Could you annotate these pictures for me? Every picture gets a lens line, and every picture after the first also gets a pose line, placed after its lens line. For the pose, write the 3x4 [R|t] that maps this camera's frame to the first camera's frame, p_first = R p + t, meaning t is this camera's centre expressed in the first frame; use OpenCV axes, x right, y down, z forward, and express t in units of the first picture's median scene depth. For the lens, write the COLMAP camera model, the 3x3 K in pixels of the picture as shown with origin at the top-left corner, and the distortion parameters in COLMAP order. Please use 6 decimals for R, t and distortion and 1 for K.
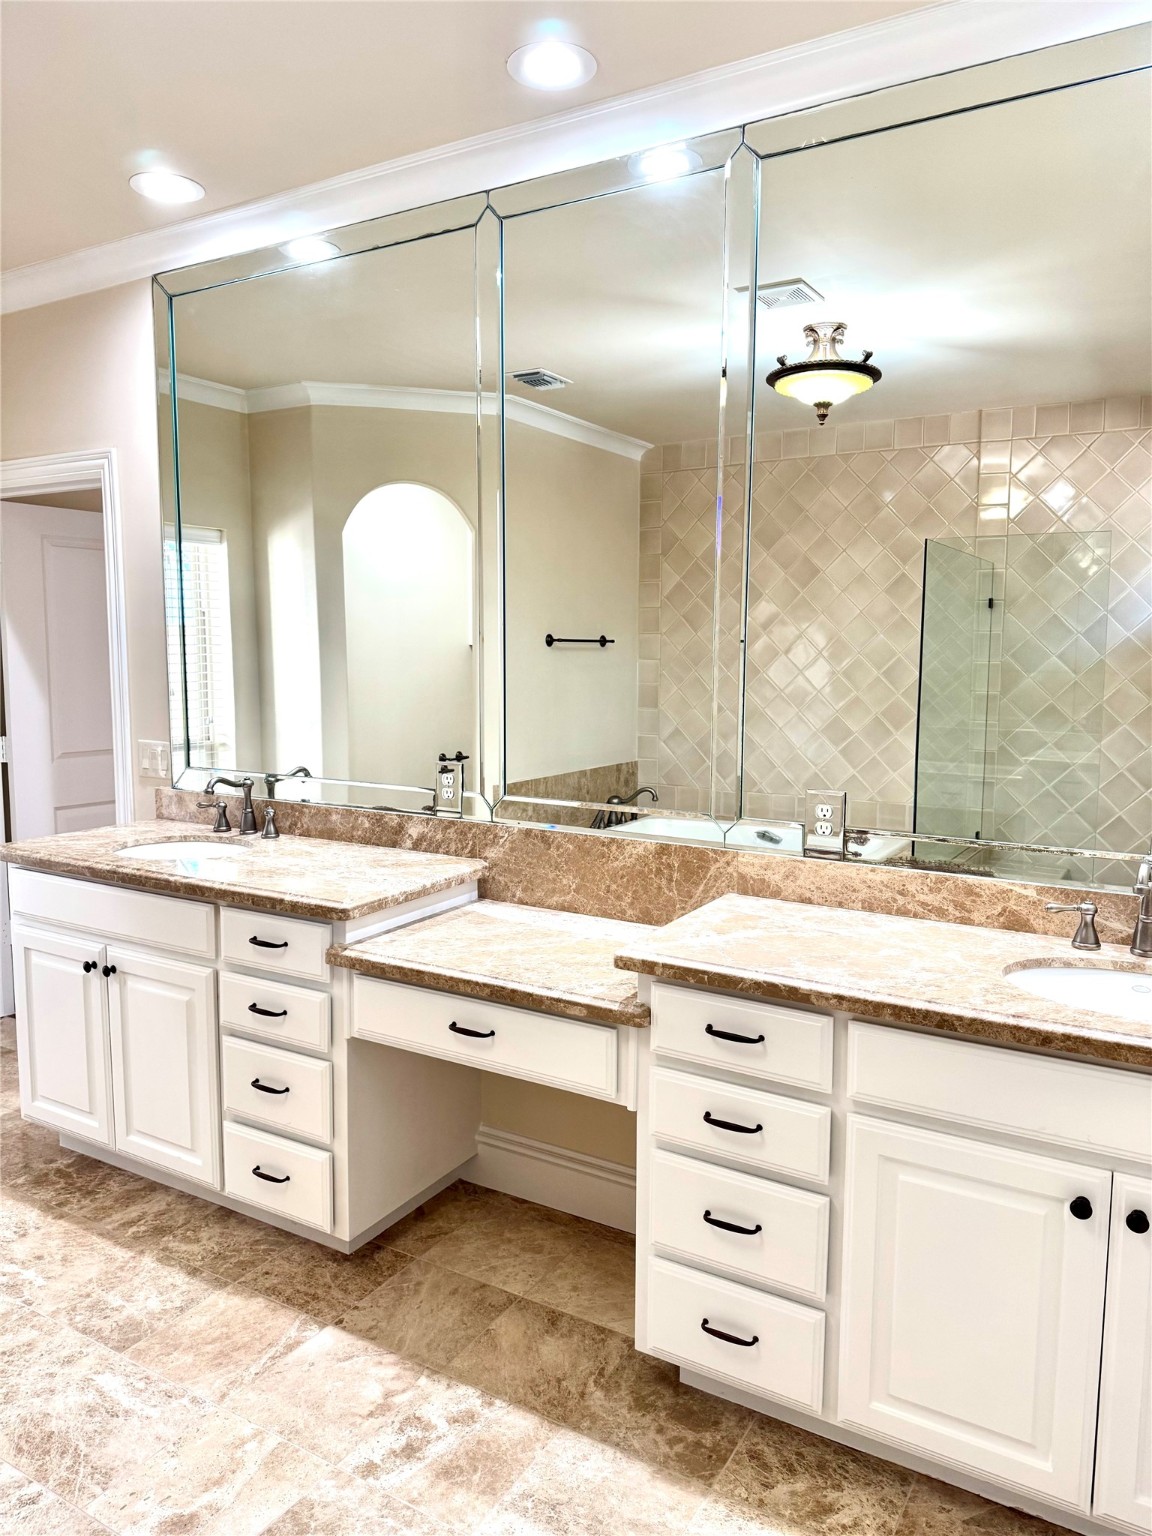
lens RADIAL K [[1089.4, 0, 576.0], [0, 1089.4, 768.0], [0, 0, 1]] dist [0.024278, -0.014193]
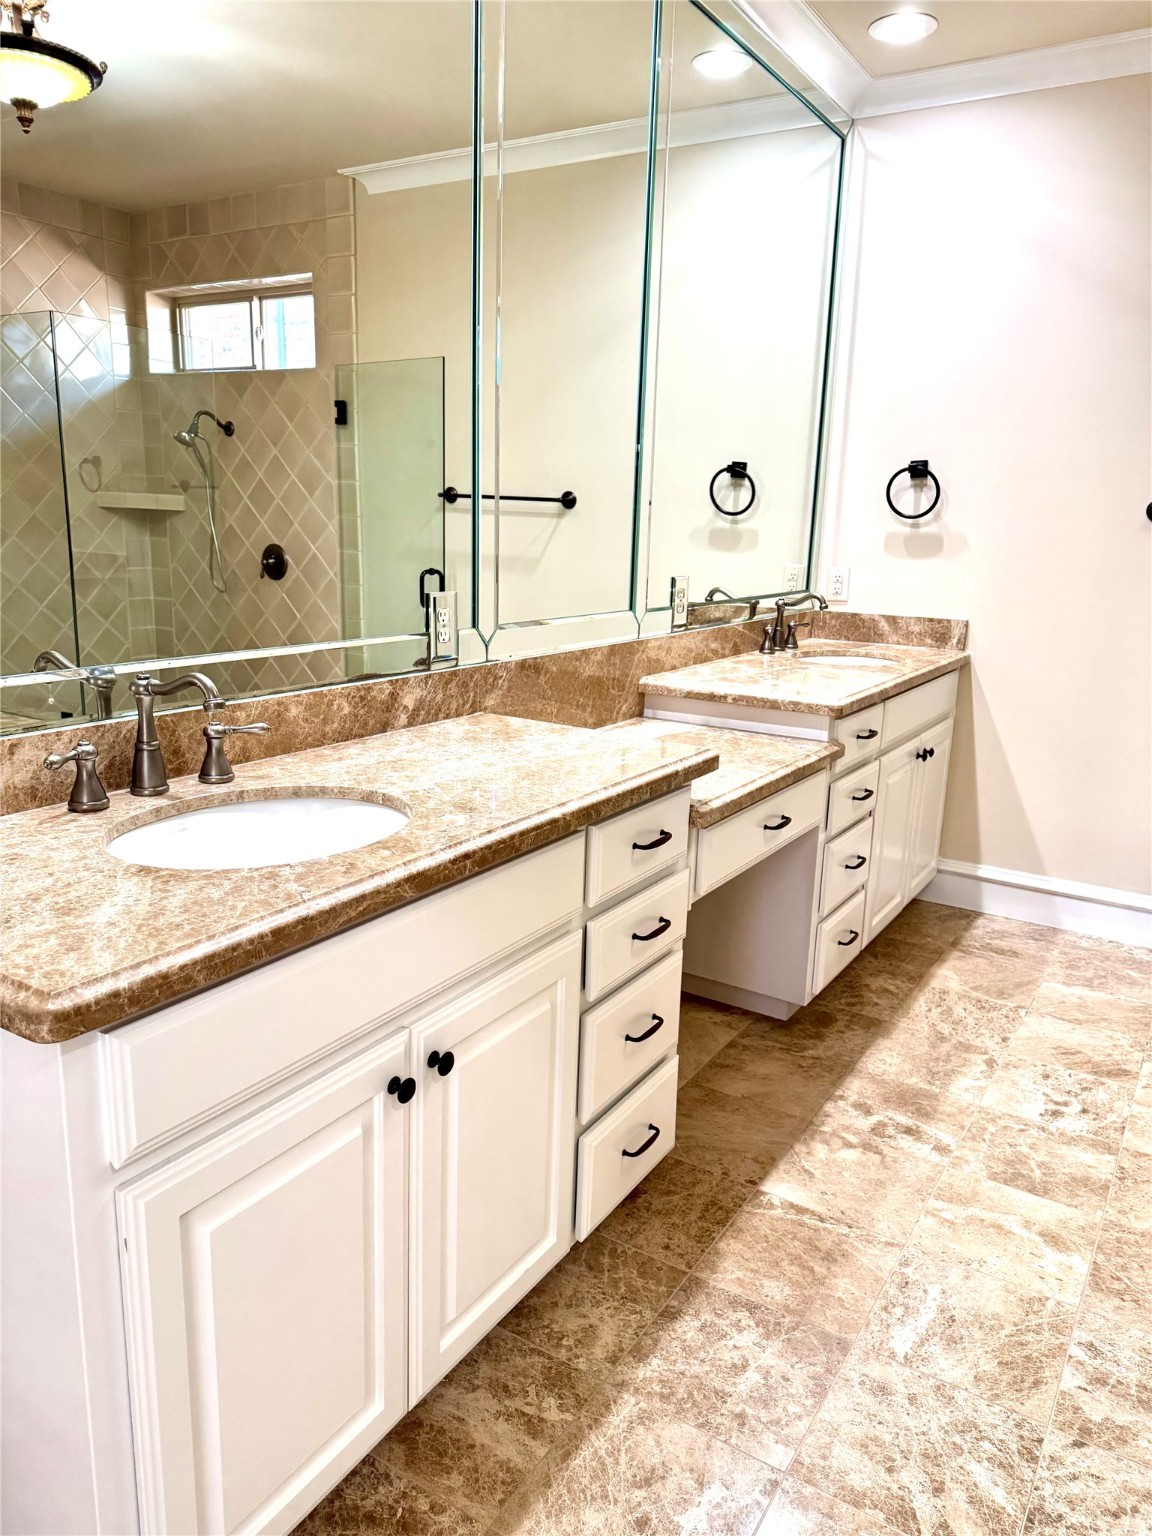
lens RADIAL K [[1089.4, 0, 576.0], [0, 1089.4, 768.0], [0, 0, 1]] dist [0.024278, -0.014193]
pose [[0.016111, -0.233210, 0.972293, -1.023184], [0.075760, 0.969909, 0.231382, -0.064480], [-0.996996, 0.069933, 0.033294, 1.071566]]
